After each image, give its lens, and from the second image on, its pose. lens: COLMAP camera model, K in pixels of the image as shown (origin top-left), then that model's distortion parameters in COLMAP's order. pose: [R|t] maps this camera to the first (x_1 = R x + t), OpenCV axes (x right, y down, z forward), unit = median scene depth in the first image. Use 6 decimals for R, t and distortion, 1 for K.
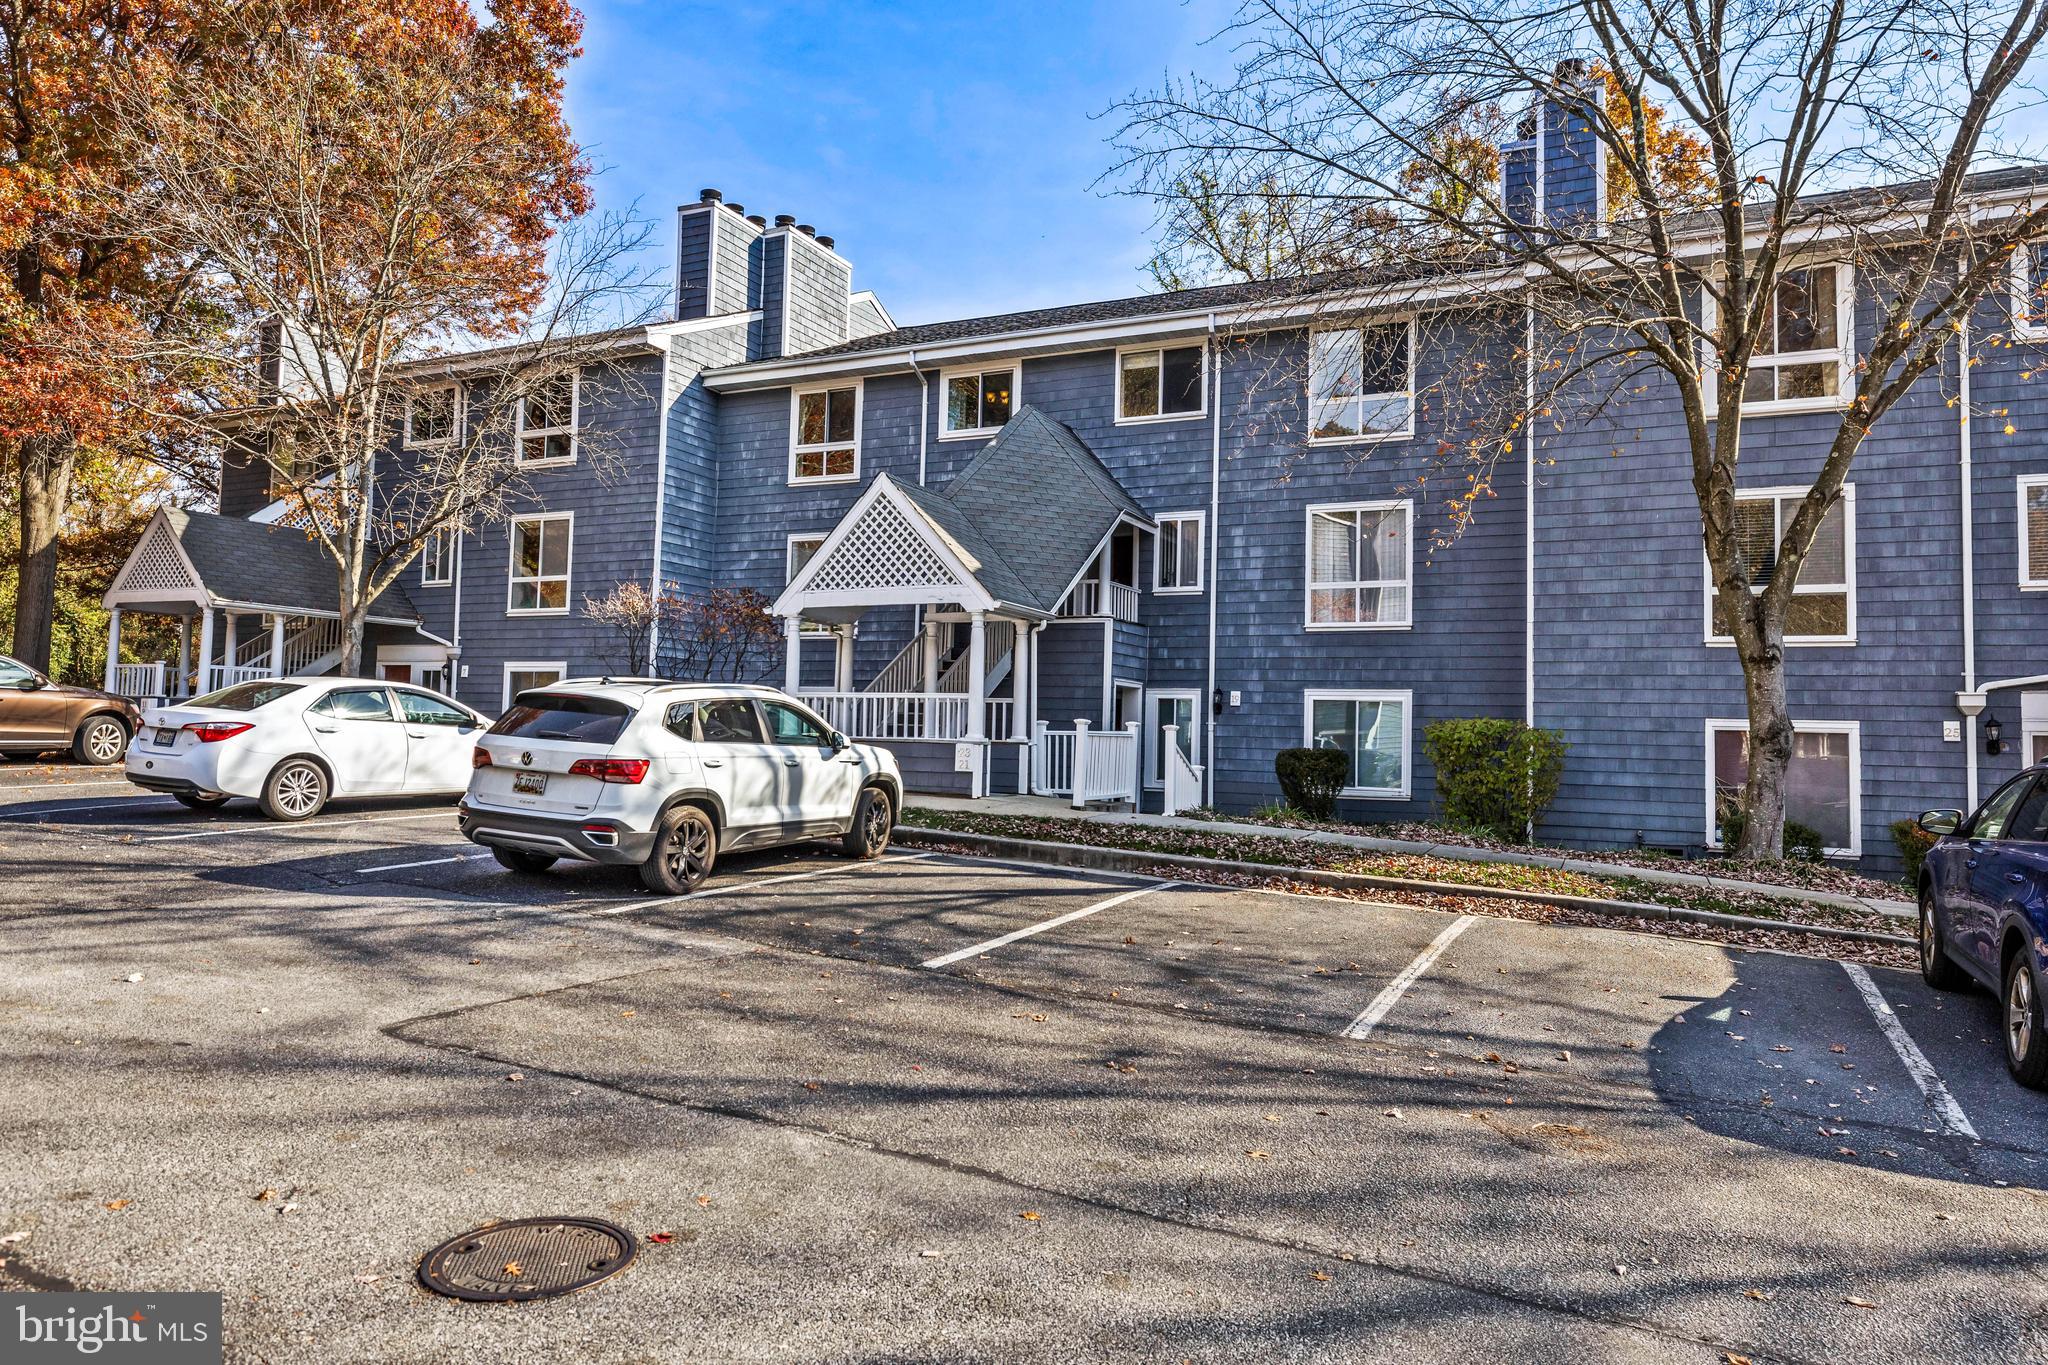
lens RADIAL K [[1231.2, 0, 1017.1], [0, 1231.2, 676.0], [0, 0, 1]] dist [0.005044, -0.000911]
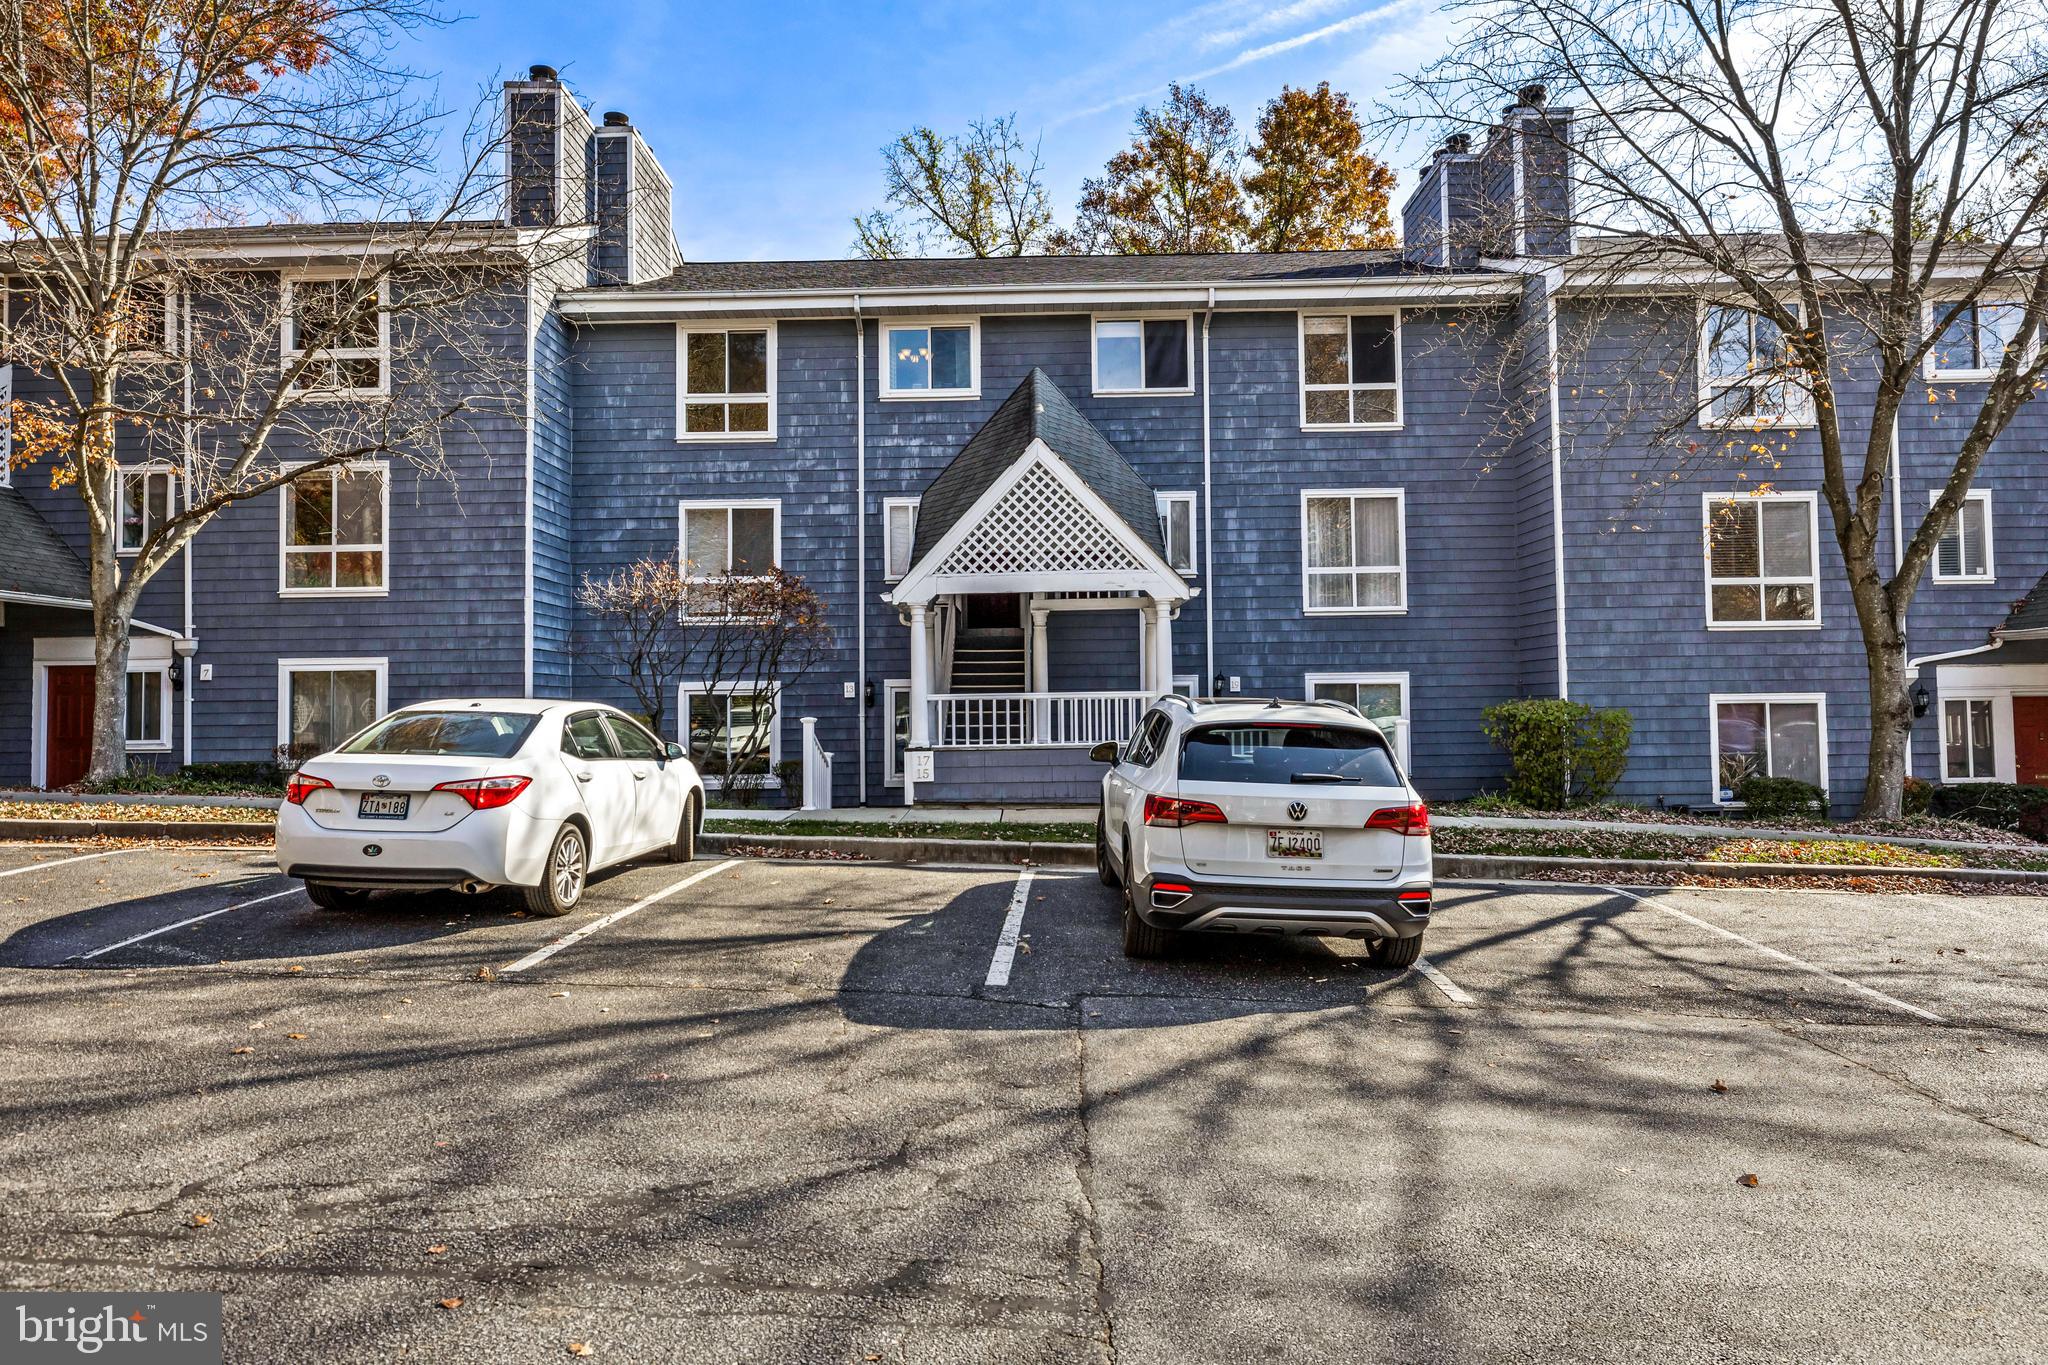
lens RADIAL K [[1231.2, 0, 1024.0], [0, 1231.2, 679.4], [0, 0, 1]] dist [0.005044, -0.000911]
pose [[0.917353, -0.025755, 0.397241, -0.371878], [0.015460, 0.999457, 0.029098, -0.016963], [-0.397774, -0.020552, 0.917253, 0.164394]]
